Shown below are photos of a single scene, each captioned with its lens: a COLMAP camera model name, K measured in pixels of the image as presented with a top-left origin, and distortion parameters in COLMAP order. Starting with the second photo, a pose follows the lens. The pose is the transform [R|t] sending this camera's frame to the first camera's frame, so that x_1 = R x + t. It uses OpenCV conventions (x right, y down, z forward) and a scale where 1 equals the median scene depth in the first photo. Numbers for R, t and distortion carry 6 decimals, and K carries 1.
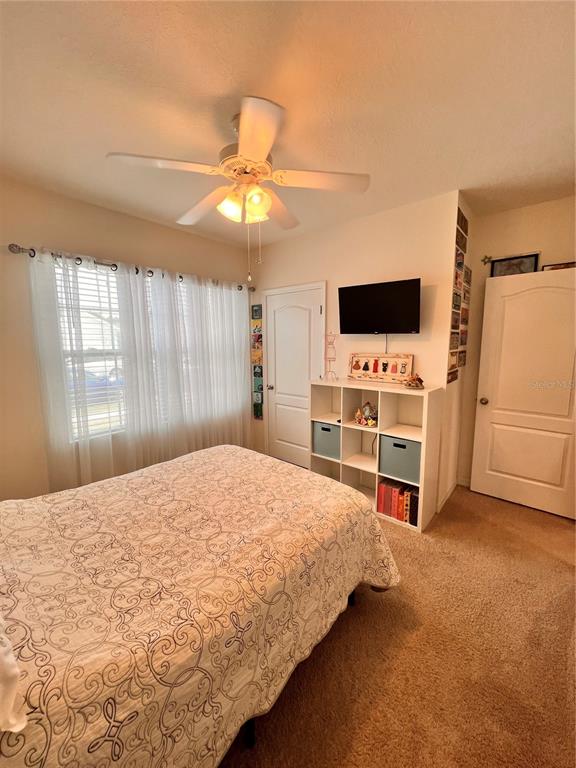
lens RADIAL K [[305.8, 0, 291.3], [0, 305.8, 380.9], [0, 0, 1]] dist [-0.002330, 0.000334]
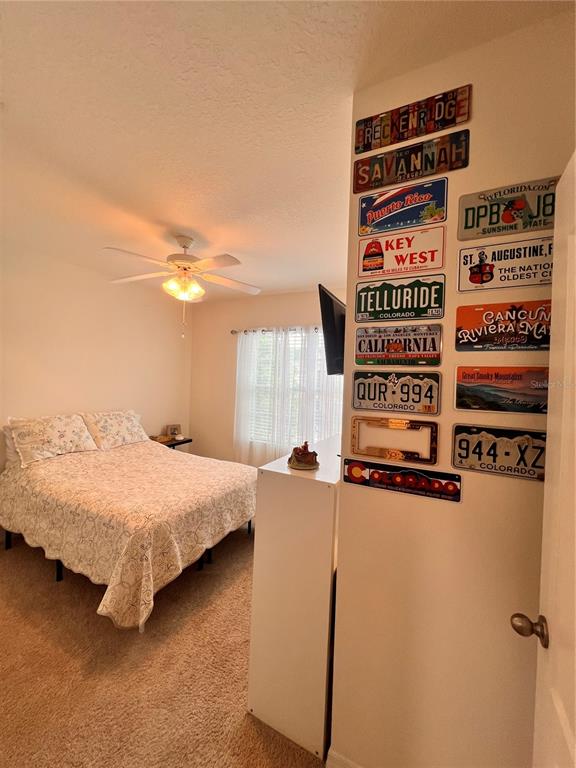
lens RADIAL K [[305.8, 0, 291.3], [0, 305.8, 380.9], [0, 0, 1]] dist [-0.002330, 0.000334]
pose [[0.236023, 0.018740, -0.971567, 0.857300], [-0.157637, 0.987309, -0.019251, -0.108826], [0.958876, 0.157698, 0.235982, 0.722291]]
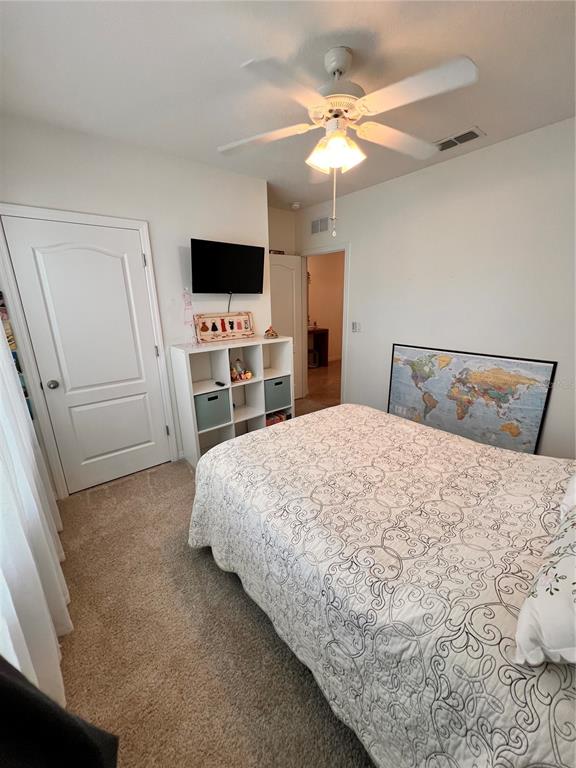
lens RADIAL K [[305.8, 0, 291.3], [0, 305.8, 380.9], [0, 0, 1]] dist [-0.002330, 0.000334]
pose [[0.176437, -0.255078, 0.950687, -0.747078], [0.144303, 0.962106, 0.231361, -0.076342], [-0.973677, 0.096366, 0.206559, 0.595176]]
